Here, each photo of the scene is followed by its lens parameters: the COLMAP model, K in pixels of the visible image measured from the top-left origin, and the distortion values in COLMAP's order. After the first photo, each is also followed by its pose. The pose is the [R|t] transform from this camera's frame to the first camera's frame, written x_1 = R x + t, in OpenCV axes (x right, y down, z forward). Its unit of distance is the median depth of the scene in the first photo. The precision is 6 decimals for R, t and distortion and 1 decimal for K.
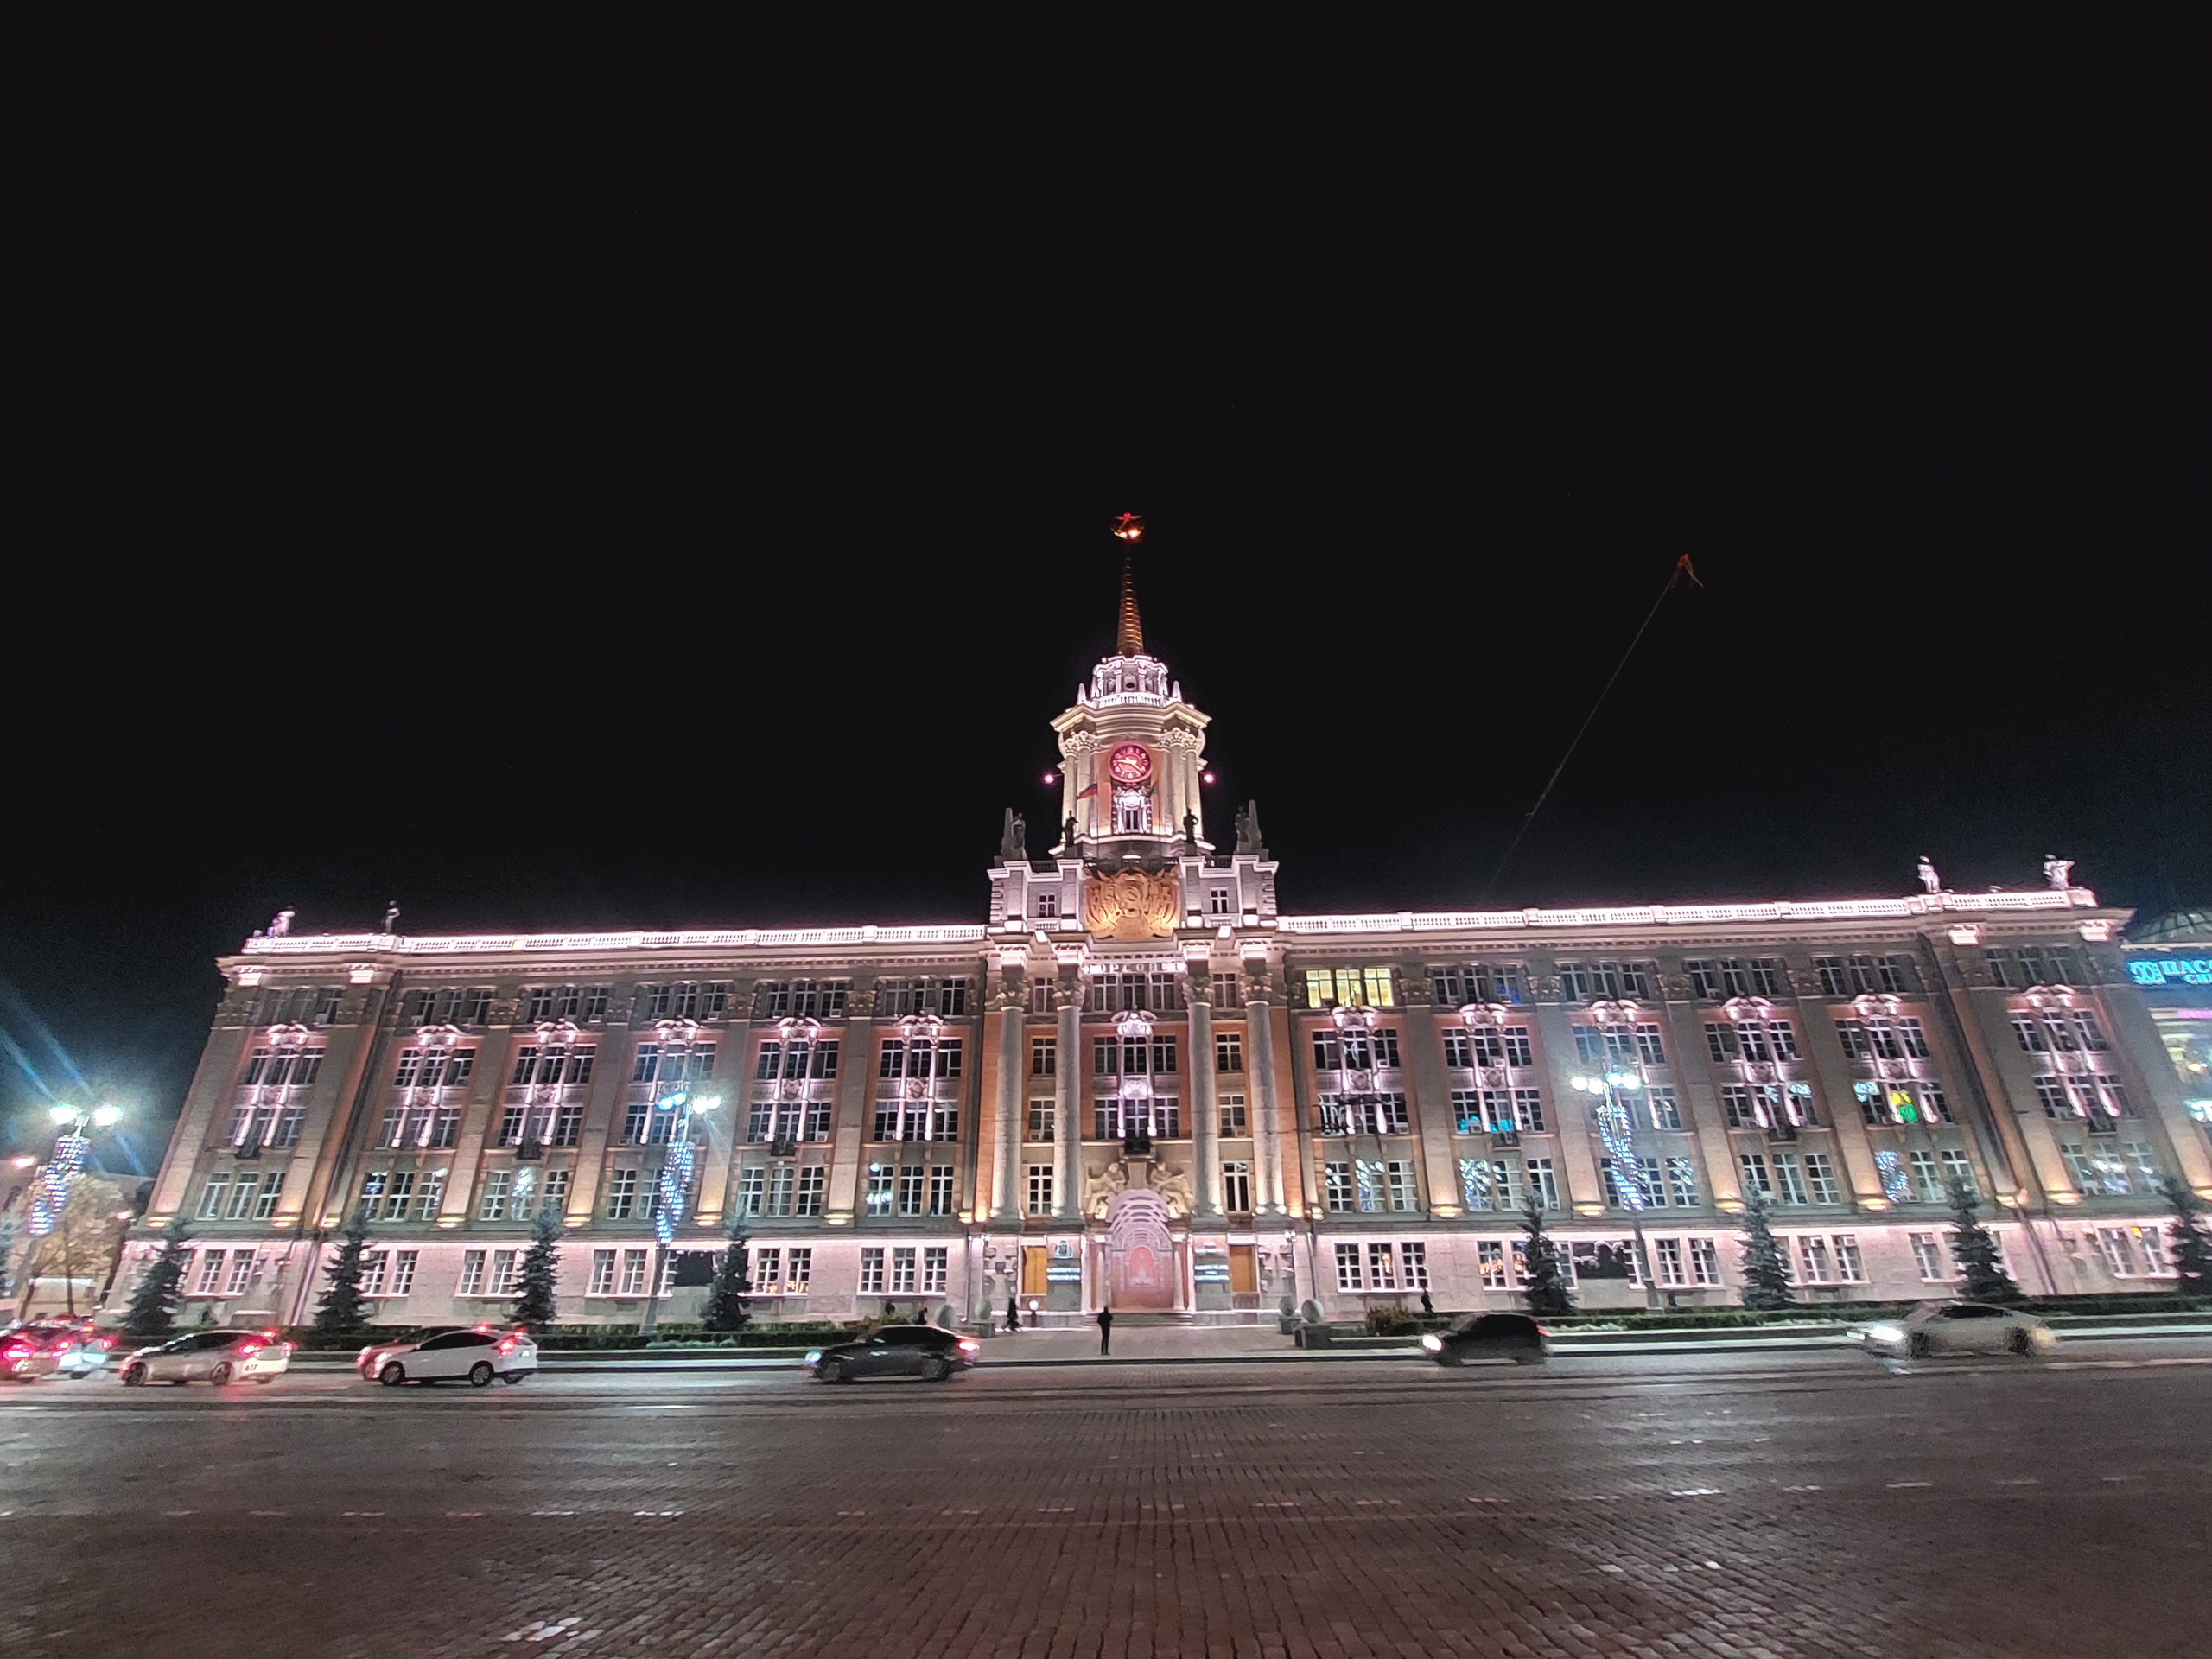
lens RADIAL K [[980.8, 0, 1106.0], [0, 980.8, 829.5], [0, 0, 1]] dist [-0.001881, -0.008543]
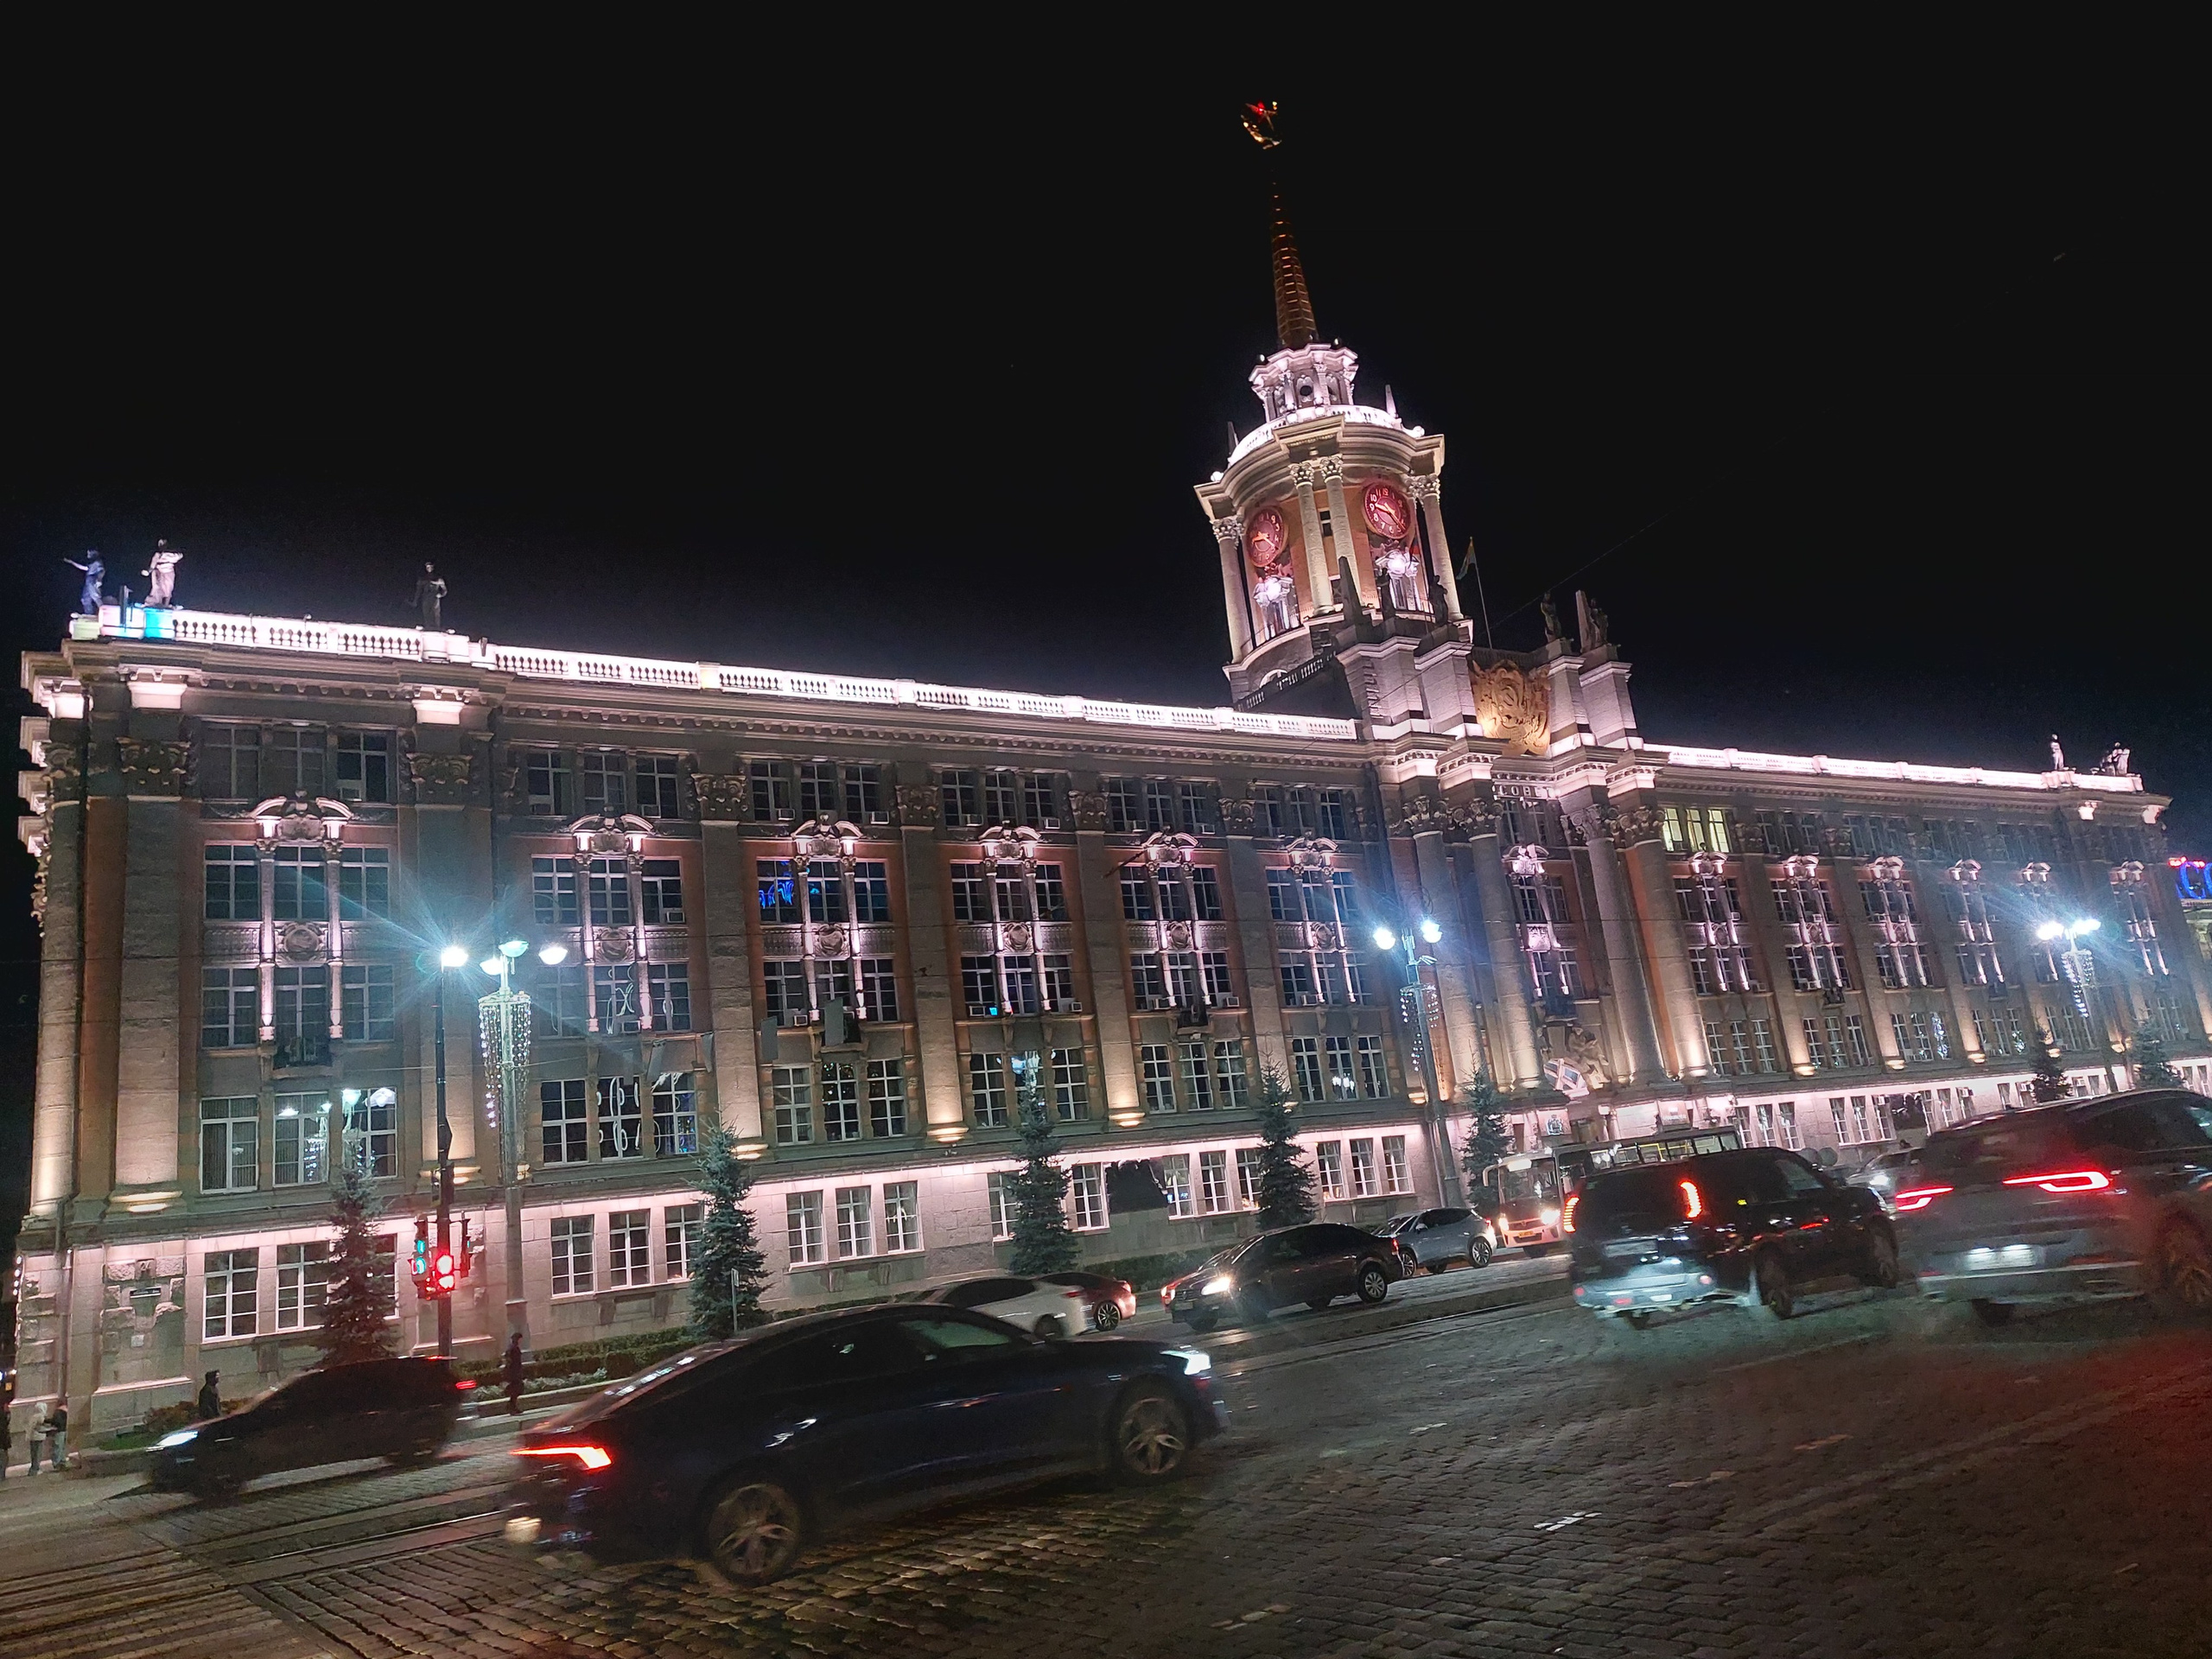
lens RADIAL K [[1786.7, 0, 1102.9], [0, 1786.7, 774.4], [0, 0, 1]] dist [0.204481, -0.375792]
pose [[0.788938, 0.065769, 0.610943, -1.054666], [-0.159335, 0.982144, 0.100028, 0.032840], [-0.593455, -0.176261, 0.785330, 0.052720]]
